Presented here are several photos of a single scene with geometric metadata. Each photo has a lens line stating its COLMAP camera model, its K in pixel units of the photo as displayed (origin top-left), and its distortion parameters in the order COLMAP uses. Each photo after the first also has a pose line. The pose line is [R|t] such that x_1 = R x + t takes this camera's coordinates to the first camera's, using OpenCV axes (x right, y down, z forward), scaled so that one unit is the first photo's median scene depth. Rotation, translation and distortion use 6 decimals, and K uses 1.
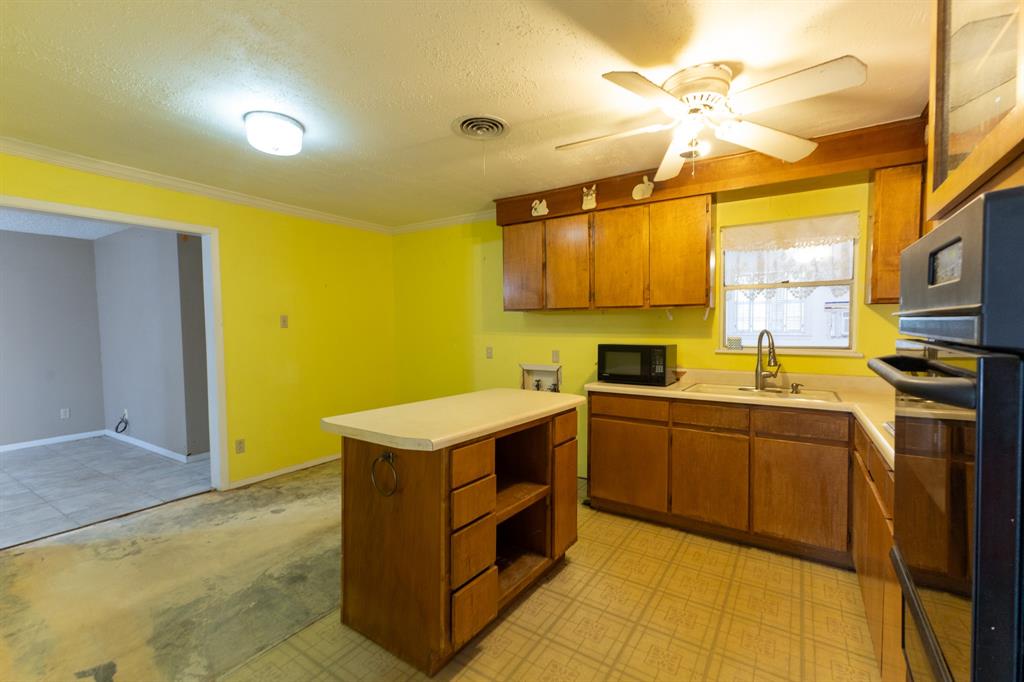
lens RADIAL K [[438.7, 0, 513.3], [0, 438.7, 341.3], [0, 0, 1]] dist [0.009721, -0.003297]
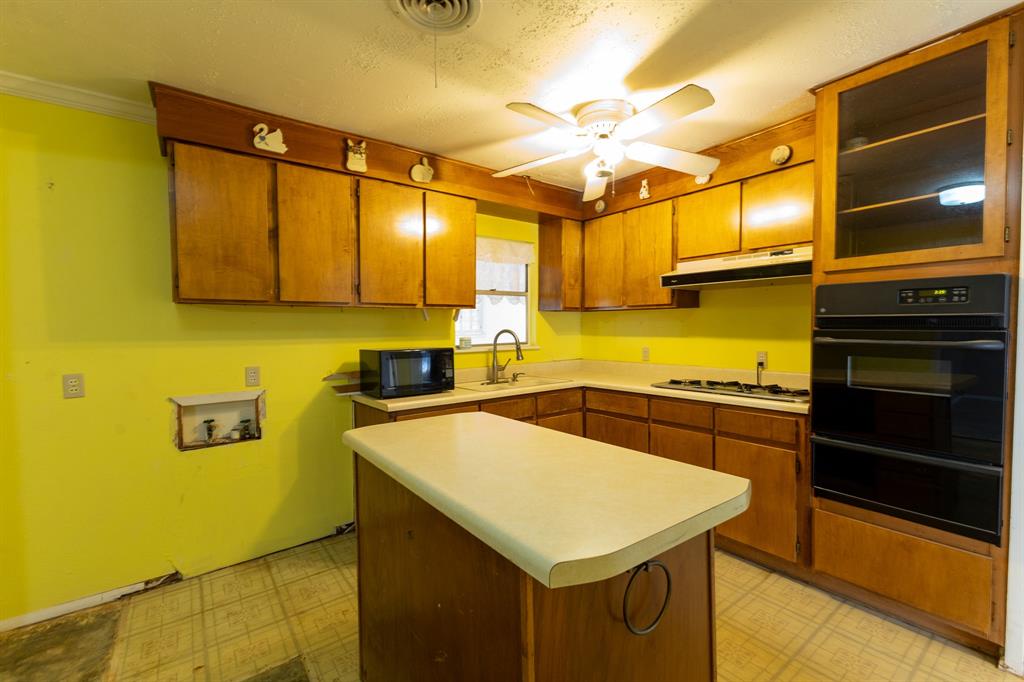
lens RADIAL K [[438.7, 0, 510.9], [0, 438.7, 341.1], [0, 0, 1]] dist [0.009721, -0.003297]
pose [[0.338164, -0.035070, 0.940433, -0.461959], [0.040085, 0.998935, 0.022838, -0.019831], [-0.940233, 0.029974, 0.339210, 0.520172]]
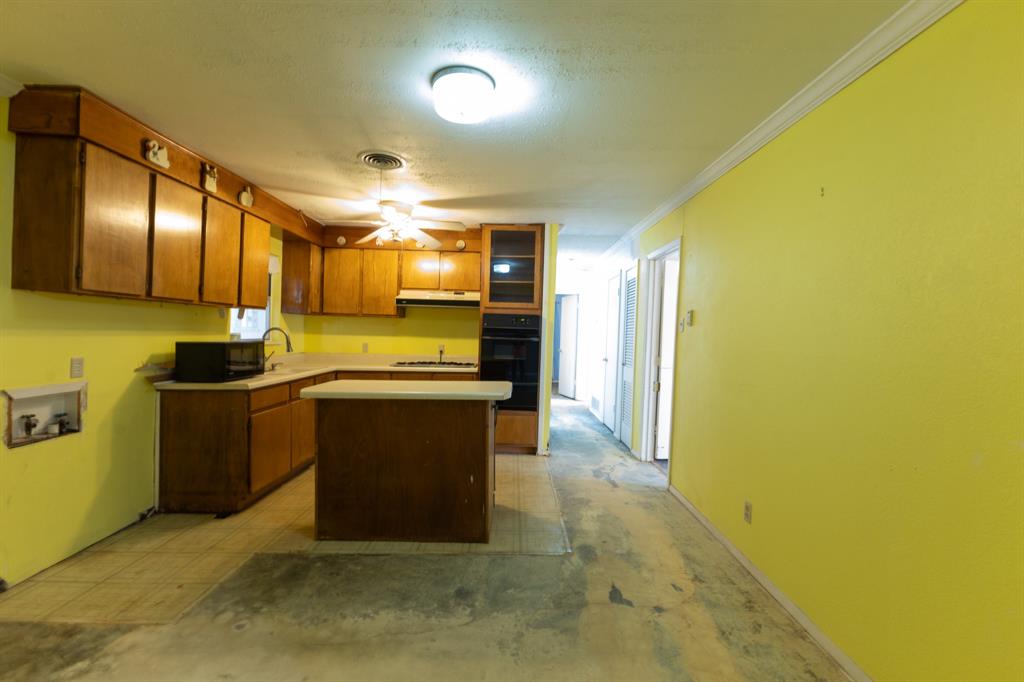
lens RADIAL K [[438.7, 0, 511.6], [0, 438.7, 343.6], [0, 0, 1]] dist [0.009721, -0.003297]
pose [[-0.543068, -0.033949, 0.839002, -0.940545], [0.003405, 0.999085, 0.042631, -0.029376], [-0.839682, 0.026008, -0.542455, 1.001976]]
